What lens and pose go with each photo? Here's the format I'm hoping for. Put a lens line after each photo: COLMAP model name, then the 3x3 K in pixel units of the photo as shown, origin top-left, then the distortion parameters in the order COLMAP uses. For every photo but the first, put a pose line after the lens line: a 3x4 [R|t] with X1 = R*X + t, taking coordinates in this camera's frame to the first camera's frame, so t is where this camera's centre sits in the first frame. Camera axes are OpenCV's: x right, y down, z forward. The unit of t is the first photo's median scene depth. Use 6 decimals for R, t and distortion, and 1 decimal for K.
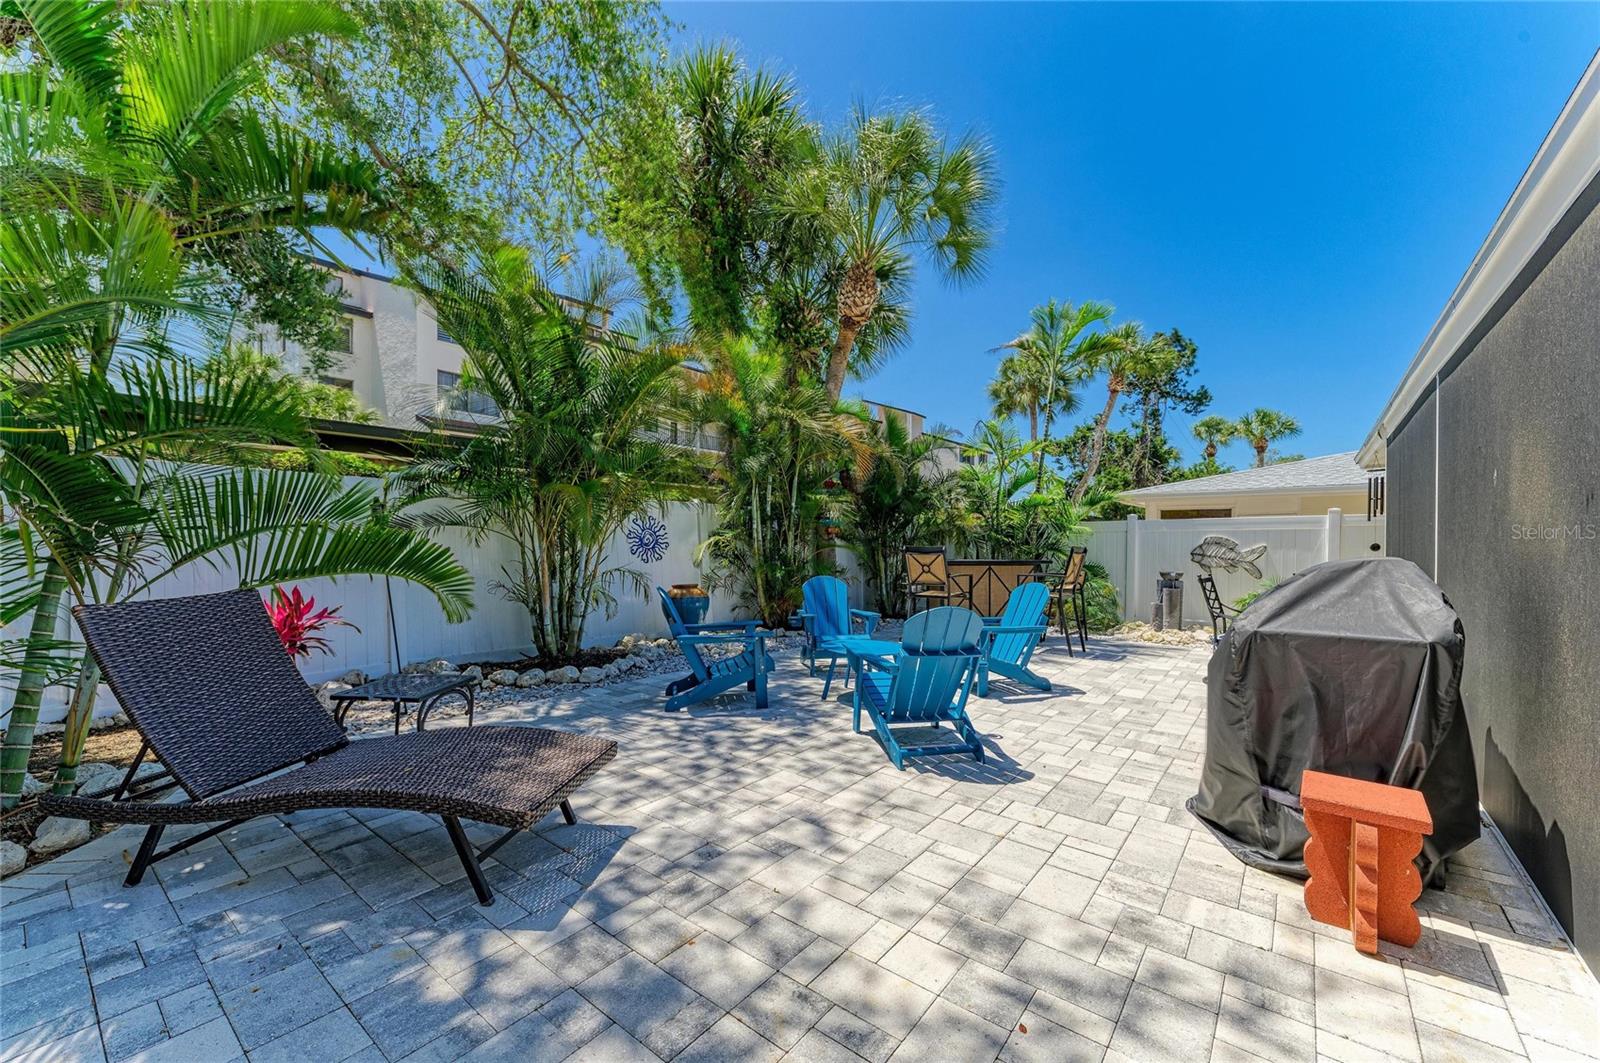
lens RADIAL K [[626.3, 0, 806.9], [0, 626.3, 544.8], [0, 0, 1]] dist [0.025523, -0.009616]
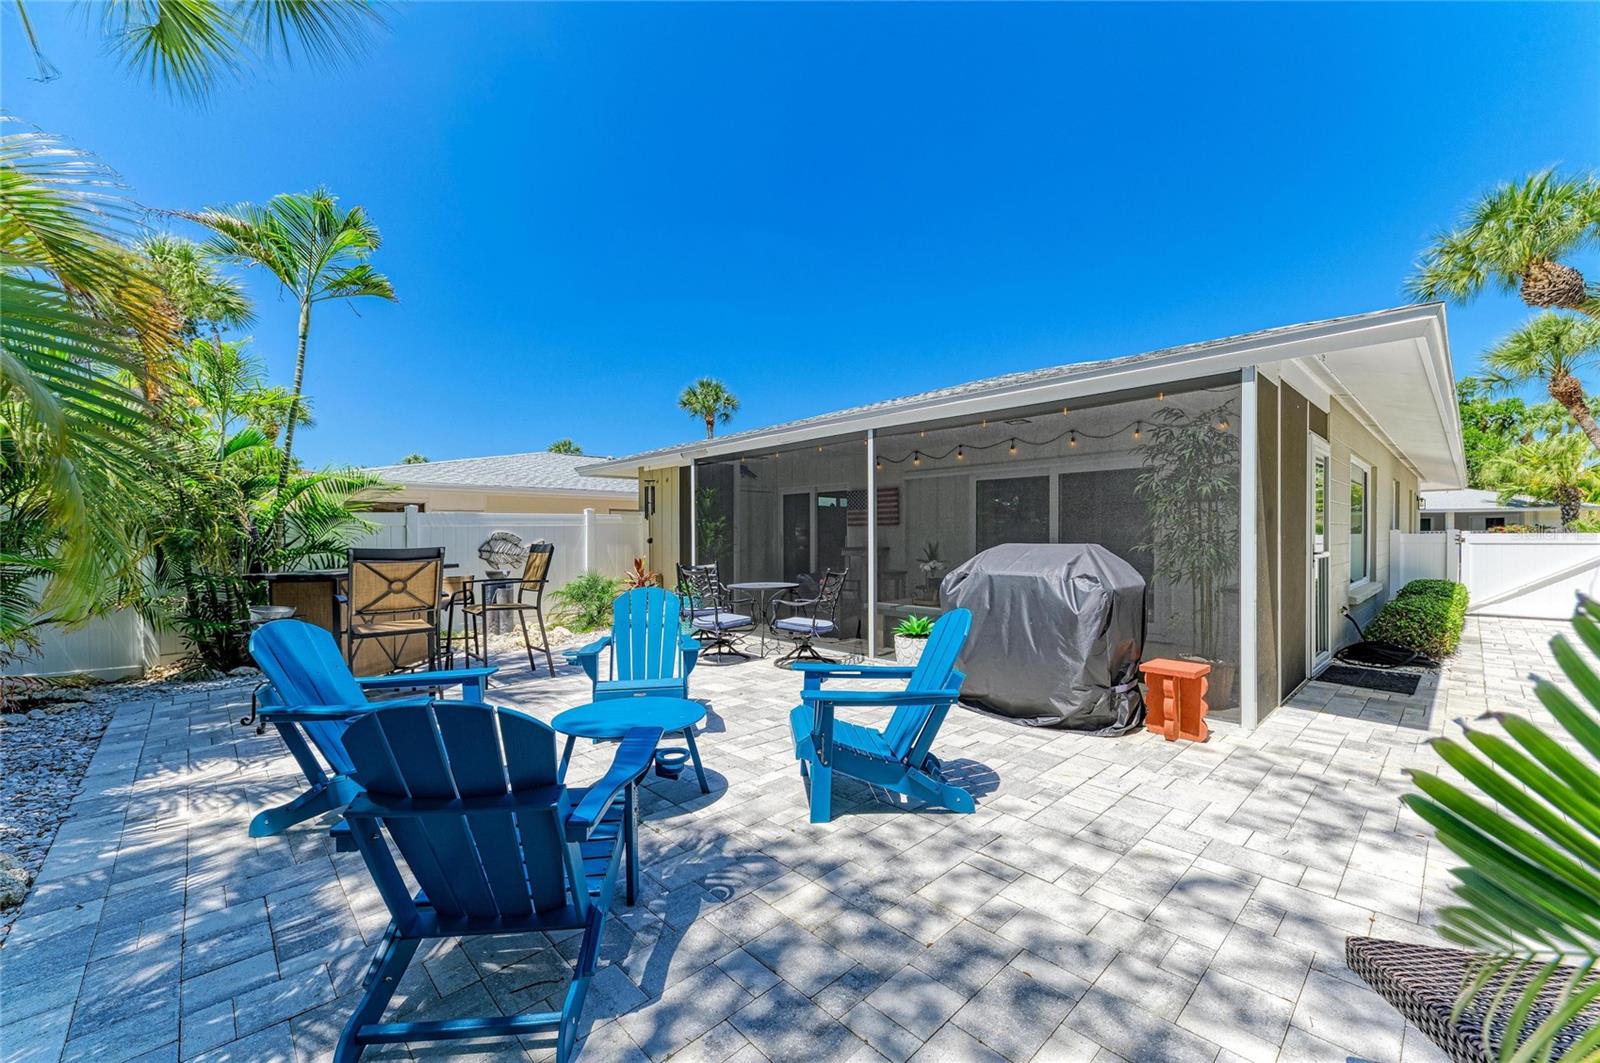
lens RADIAL K [[626.3, 0, 806.9], [0, 626.3, 544.8], [0, 0, 1]] dist [0.025523, -0.009616]
pose [[0.145618, -0.018986, 0.989159, -0.278127], [0.013915, 0.999756, 0.017141, -0.004195], [-0.989243, 0.011268, 0.145847, 0.443178]]
